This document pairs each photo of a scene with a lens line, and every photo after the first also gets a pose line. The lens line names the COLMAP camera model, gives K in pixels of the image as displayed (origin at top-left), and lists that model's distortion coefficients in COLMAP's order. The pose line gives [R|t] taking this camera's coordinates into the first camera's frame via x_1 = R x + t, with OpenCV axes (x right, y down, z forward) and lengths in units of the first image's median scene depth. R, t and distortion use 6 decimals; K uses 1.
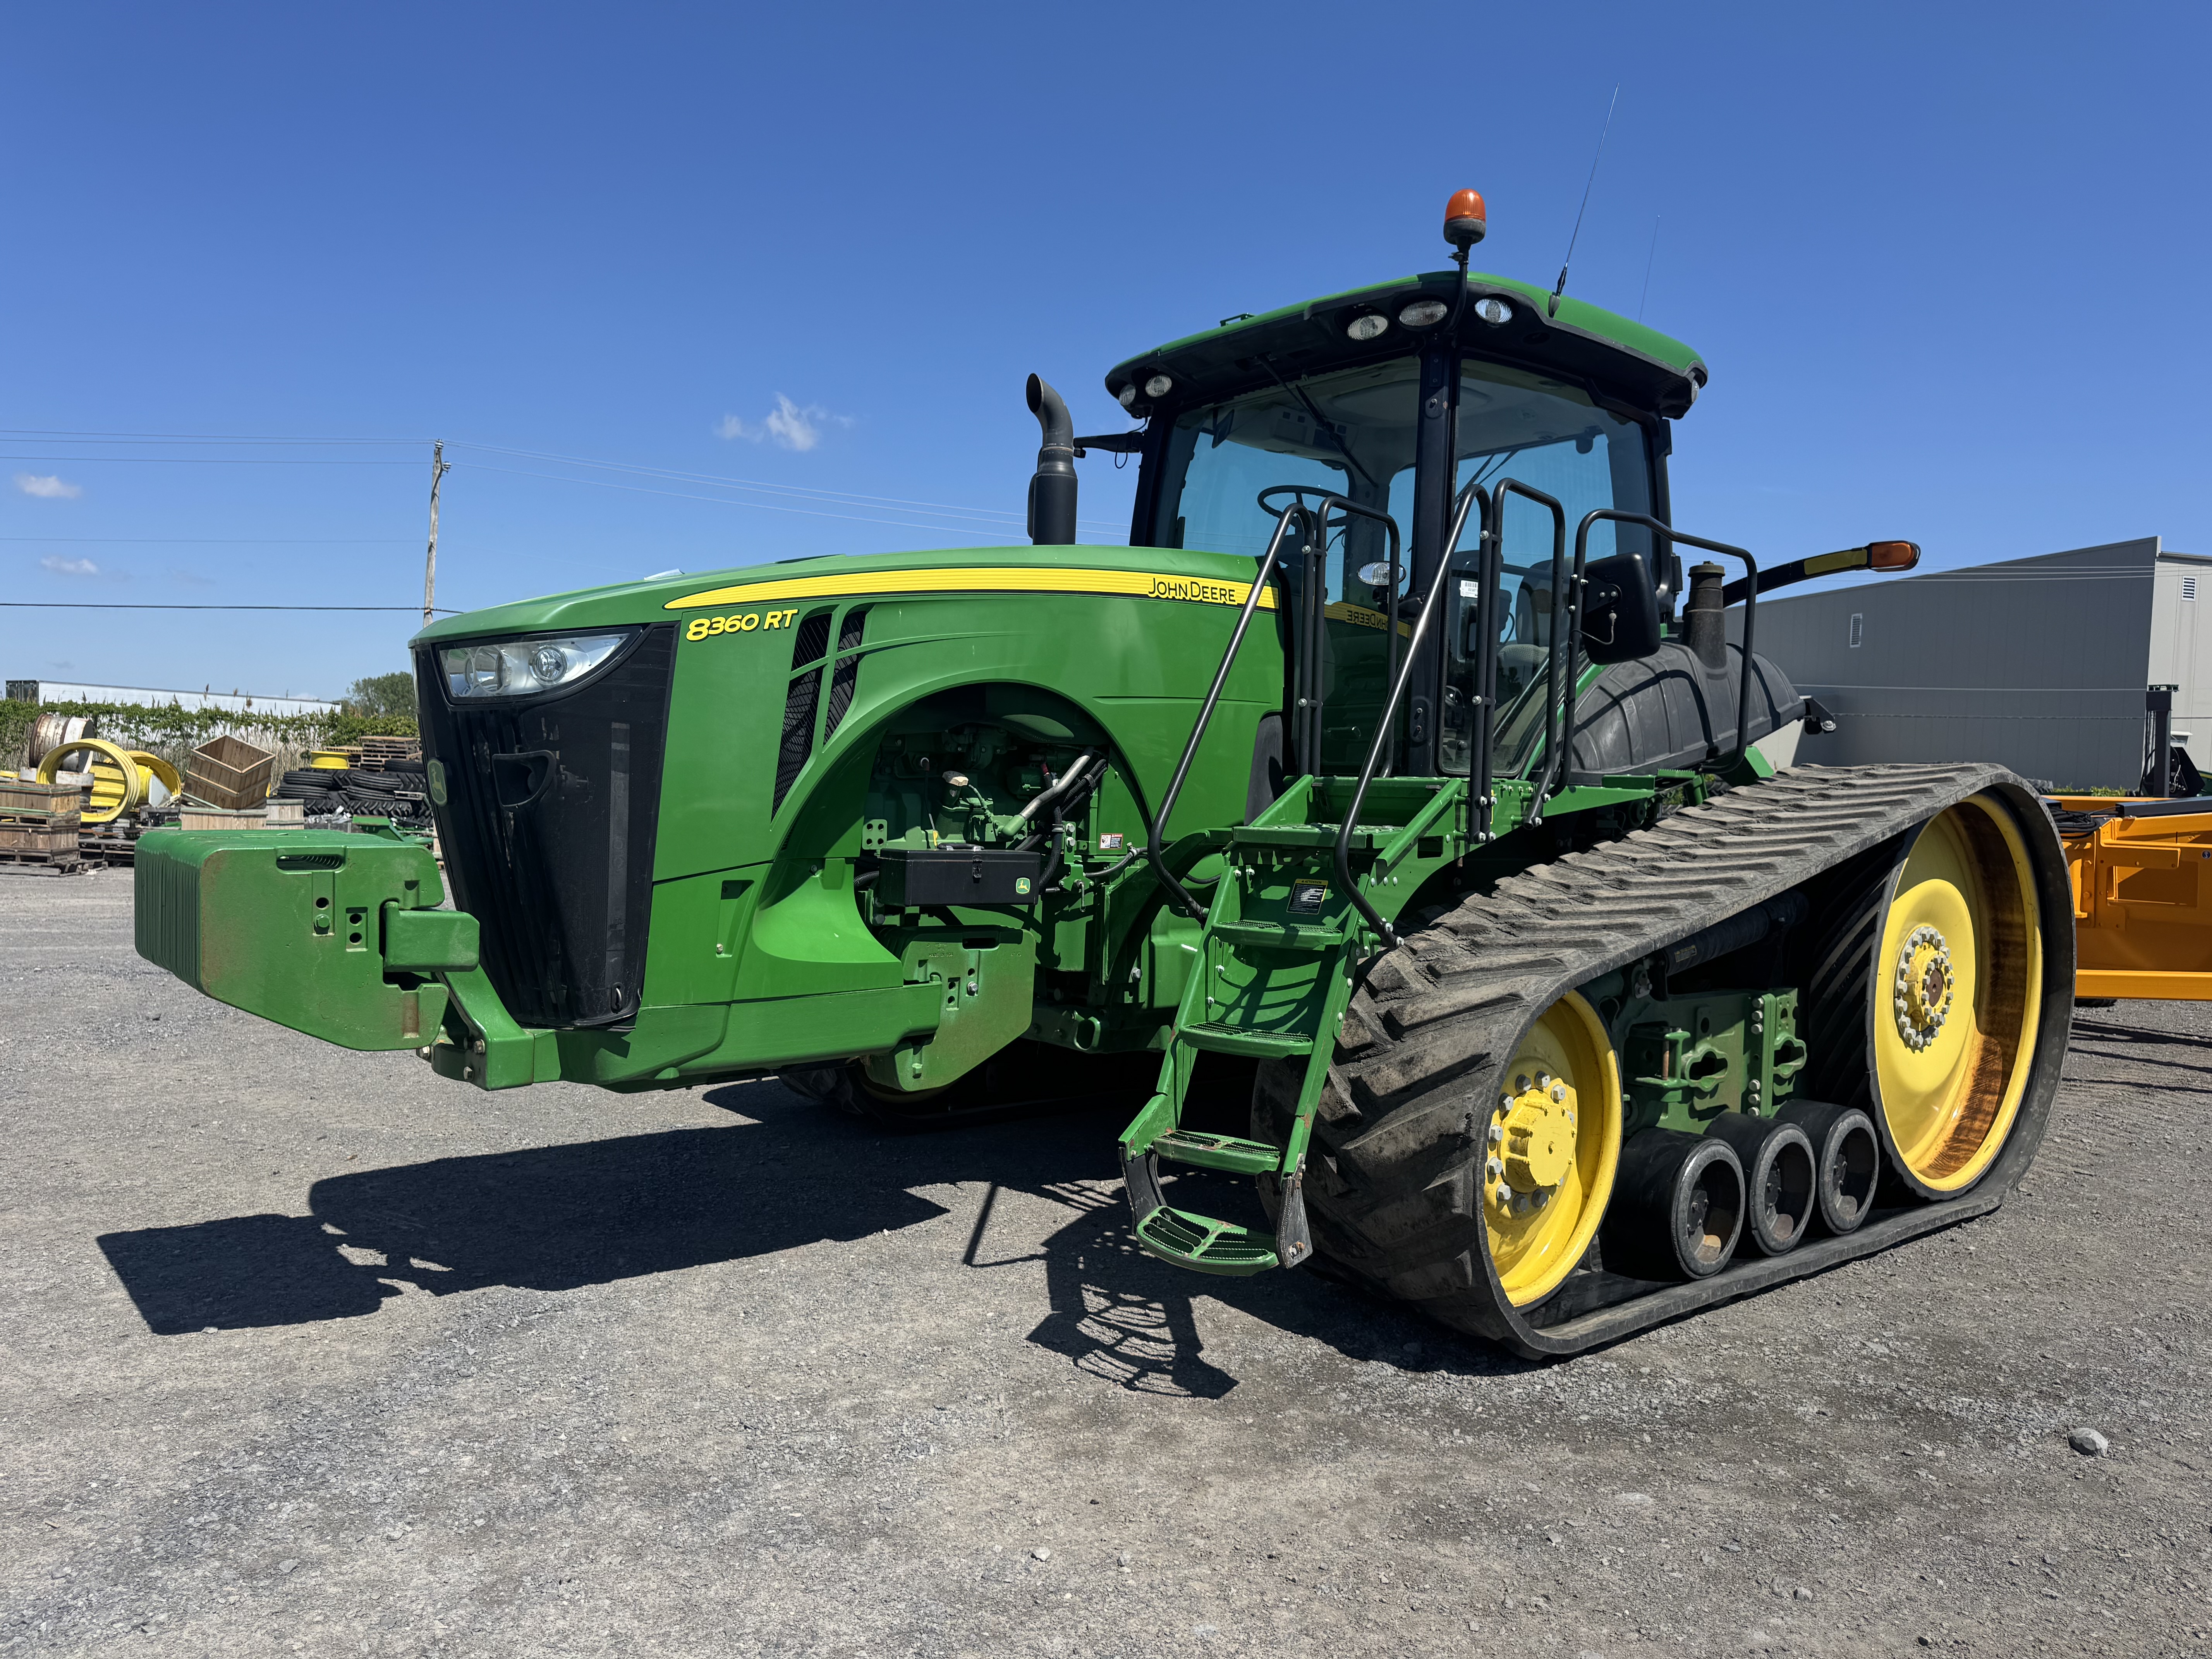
lens RADIAL K [[1579.9, 0, 1106.0], [0, 1579.9, 836.2], [0, 0, 1]] dist [0.172360, -0.326834]
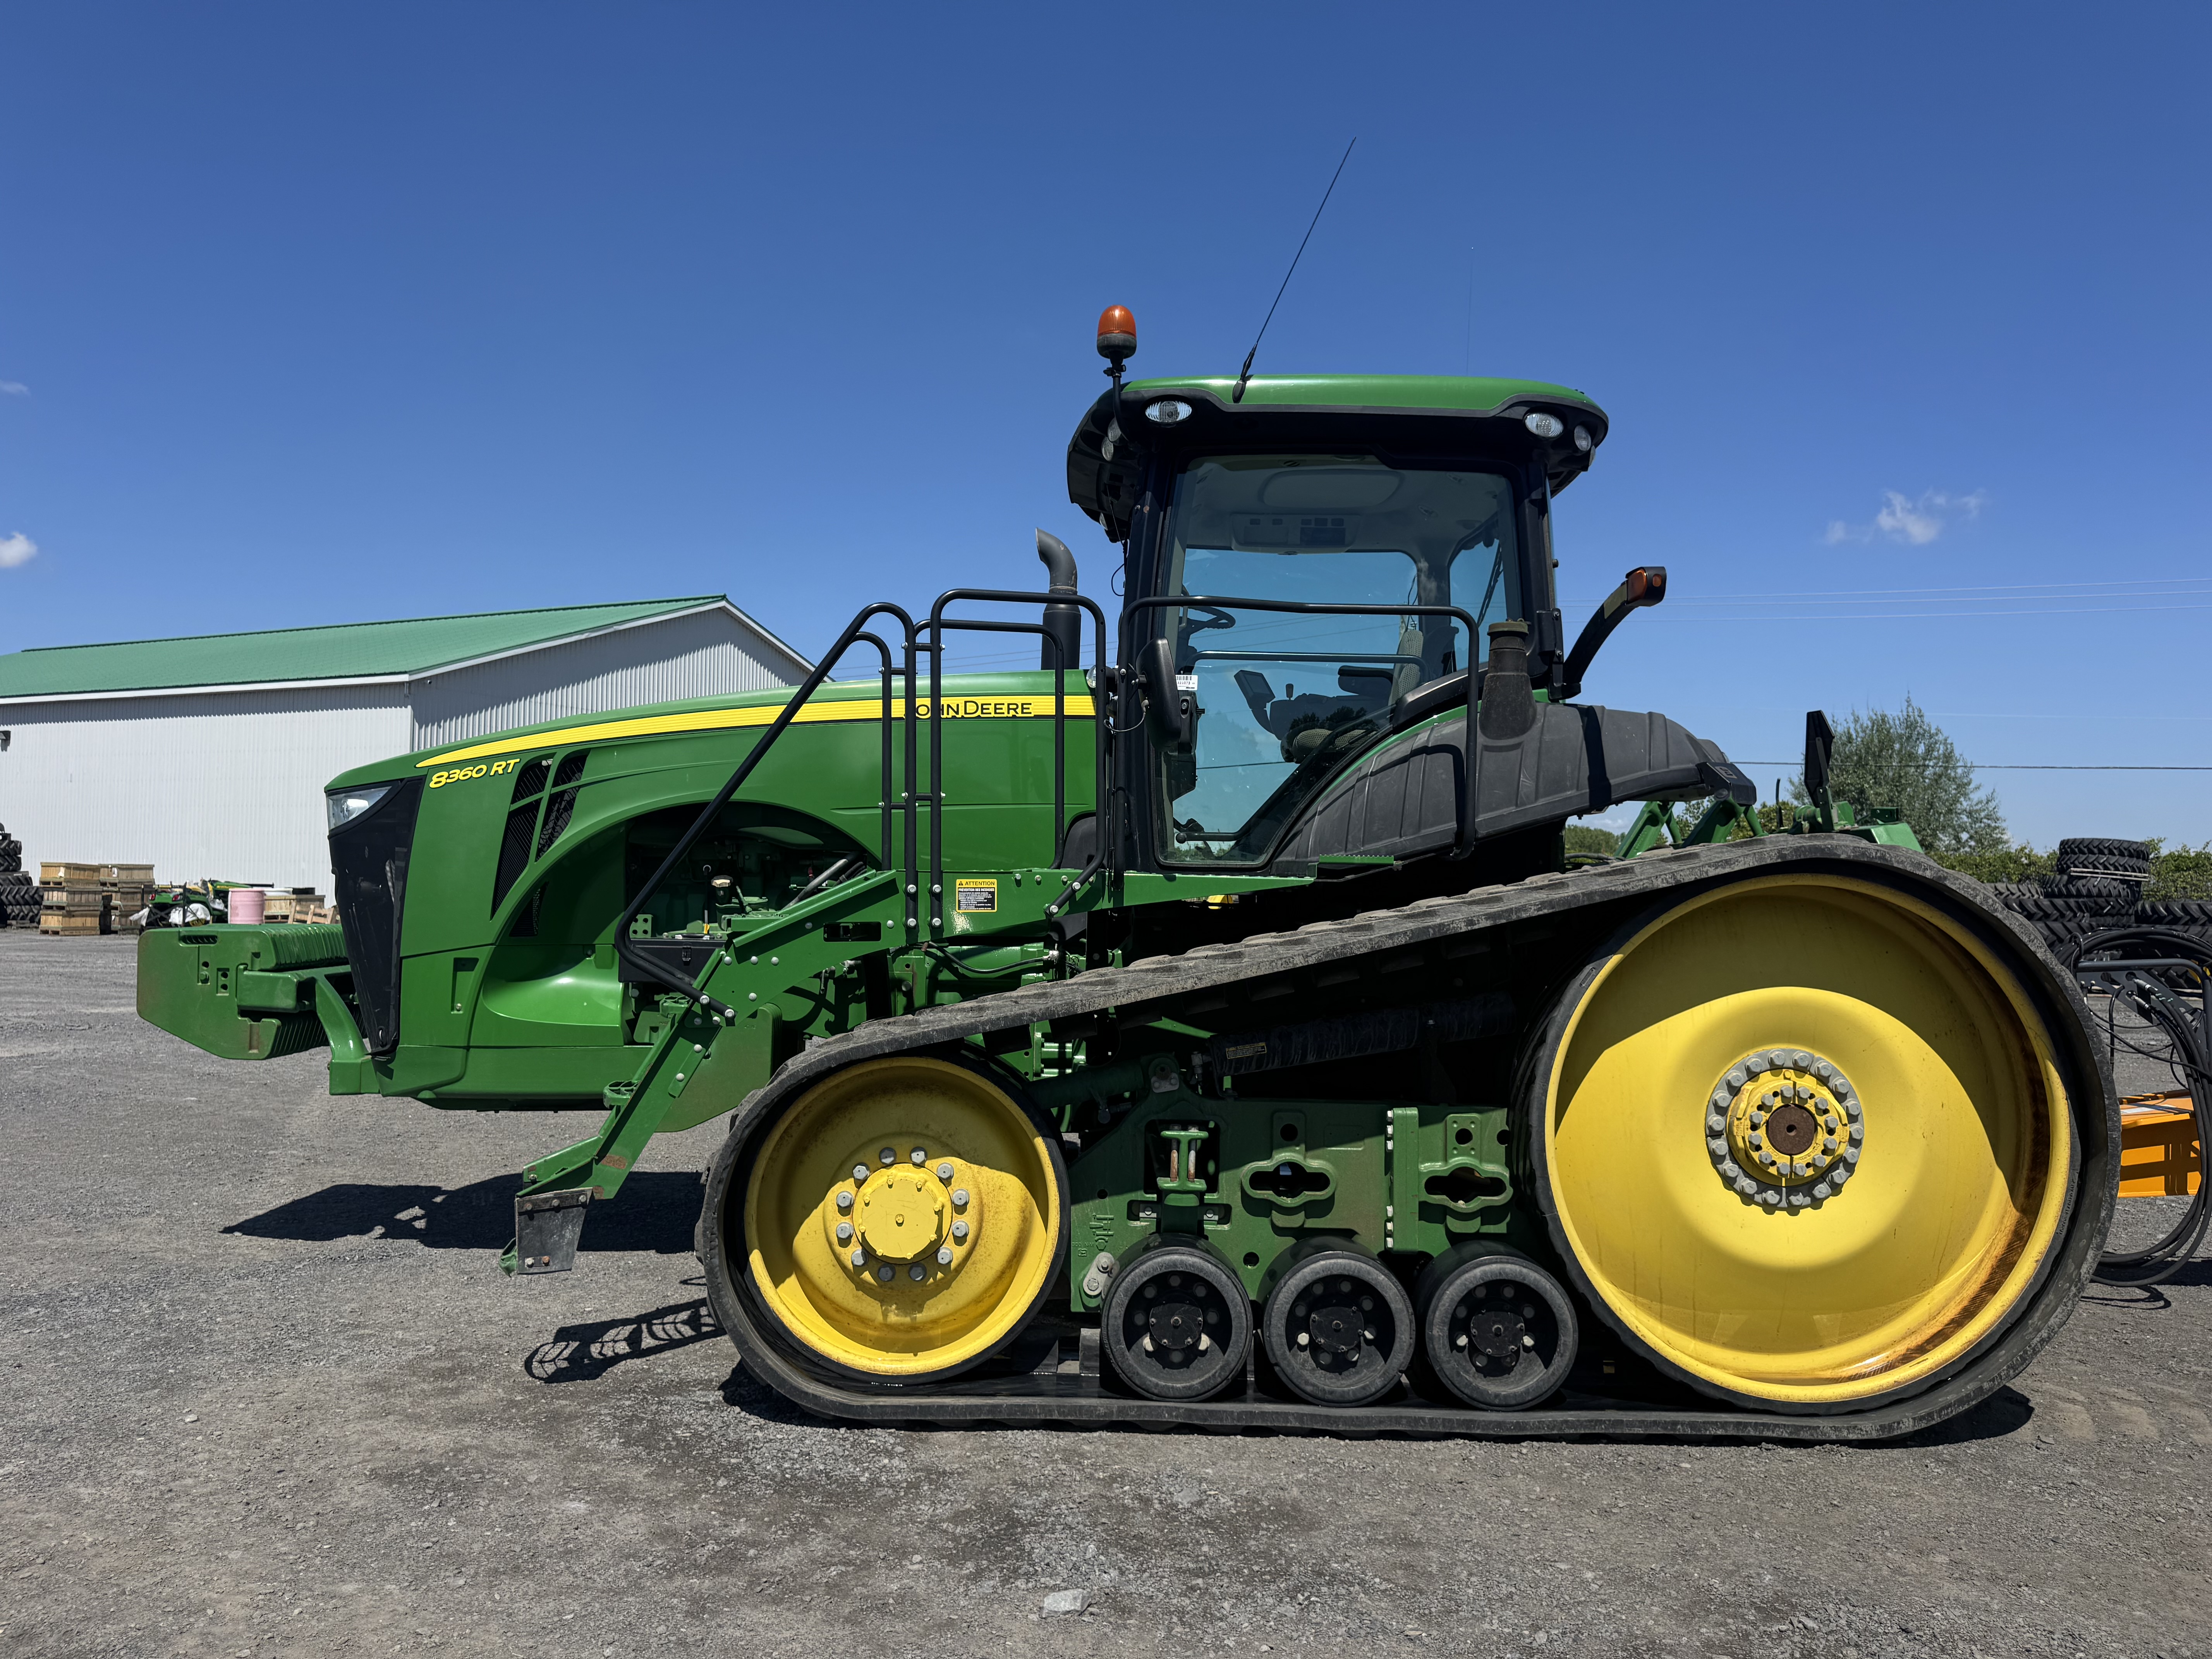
lens RADIAL K [[1579.9, 0, 1106.0], [0, 1579.9, 836.2], [0, 0, 1]] dist [0.172360, -0.326834]
pose [[0.763628, -0.042539, -0.644254, 1.031209], [-0.010043, 0.996924, -0.077729, 0.024125], [0.645579, 0.065826, 0.760851, 0.273239]]
